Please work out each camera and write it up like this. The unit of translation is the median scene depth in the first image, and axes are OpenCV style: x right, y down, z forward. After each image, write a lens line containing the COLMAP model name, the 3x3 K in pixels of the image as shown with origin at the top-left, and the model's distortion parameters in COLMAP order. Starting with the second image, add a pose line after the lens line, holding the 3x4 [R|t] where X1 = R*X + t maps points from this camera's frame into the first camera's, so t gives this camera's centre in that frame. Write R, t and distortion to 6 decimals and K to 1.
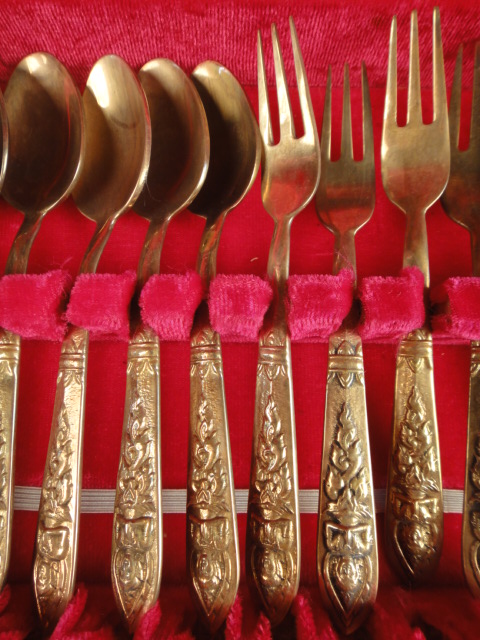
lens RADIAL K [[483.9, 0, 240.0], [0, 483.9, 320.0], [0, 0, 1]] dist [-0.003418, -0.003230]
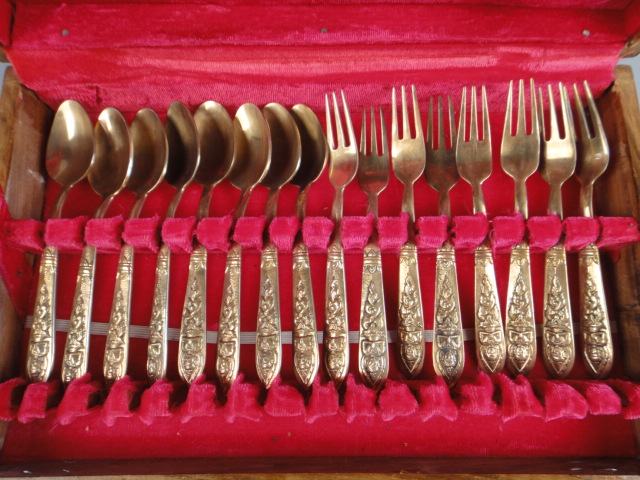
lens RADIAL K [[483.9, 0, 320.0], [0, 483.9, 240.0], [0, 0, 1]] dist [-0.003418, -0.003230]
pose [[0.999890, -0.010781, -0.010145, 0.027788], [0.010274, 0.998760, -0.048705, 0.097435], [0.010658, 0.048596, 0.998762, -0.964342]]
